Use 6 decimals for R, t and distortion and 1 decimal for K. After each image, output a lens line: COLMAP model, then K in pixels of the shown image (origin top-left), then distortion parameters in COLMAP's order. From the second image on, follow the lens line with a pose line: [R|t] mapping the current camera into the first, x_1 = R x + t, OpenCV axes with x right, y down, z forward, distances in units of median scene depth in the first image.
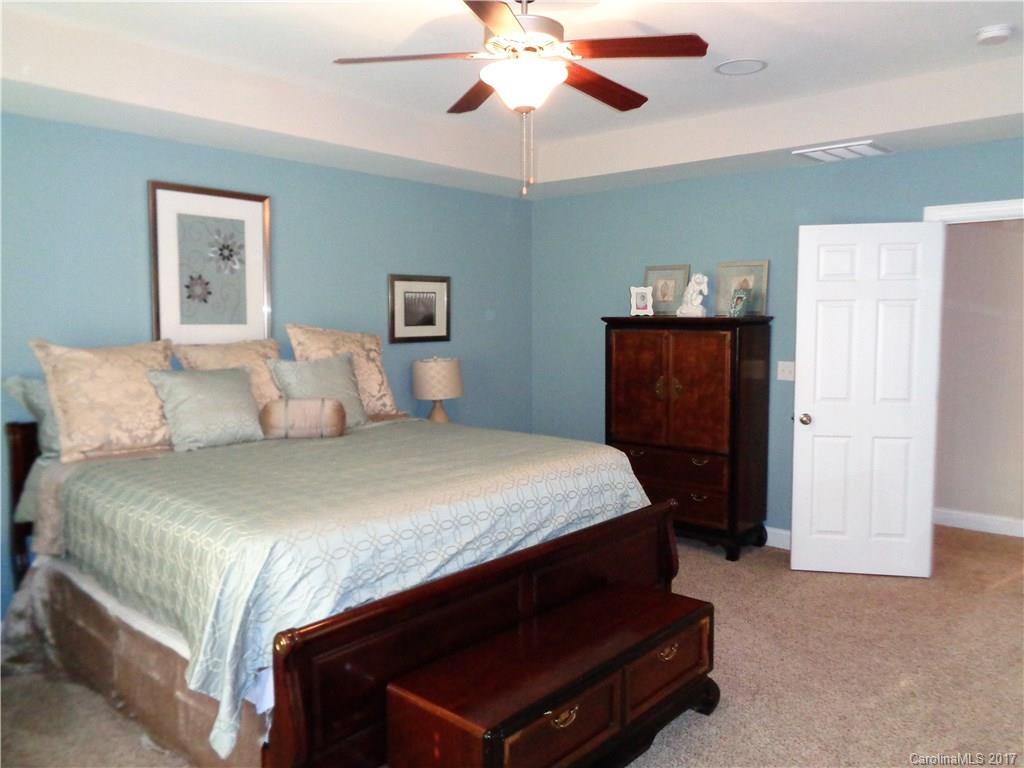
lens RADIAL K [[792.2, 0, 519.6], [0, 792.2, 386.2], [0, 0, 1]] dist [0.042636, -0.000642]
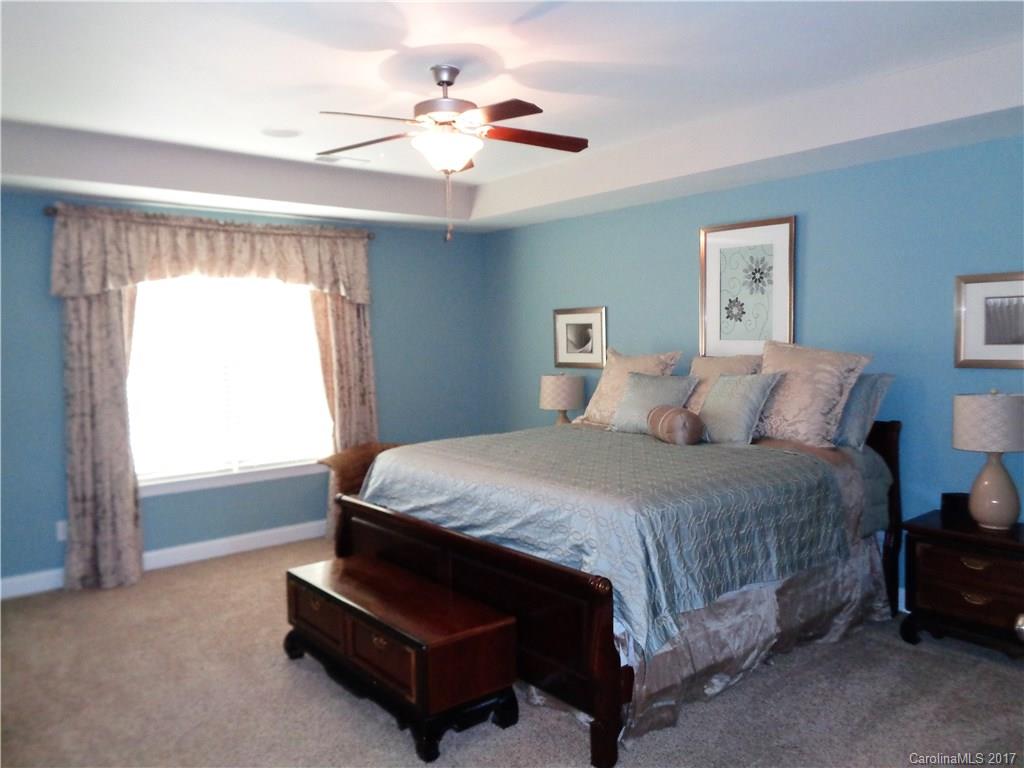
lens RADIAL K [[792.2, 0, 514.4], [0, 792.2, 382.6], [0, 0, 1]] dist [0.042636, -0.000642]
pose [[-0.167652, 0.068346, -0.983474, 0.800586], [-0.074937, 0.993824, 0.081840, -0.085986], [0.982994, 0.087420, -0.161495, 0.869820]]
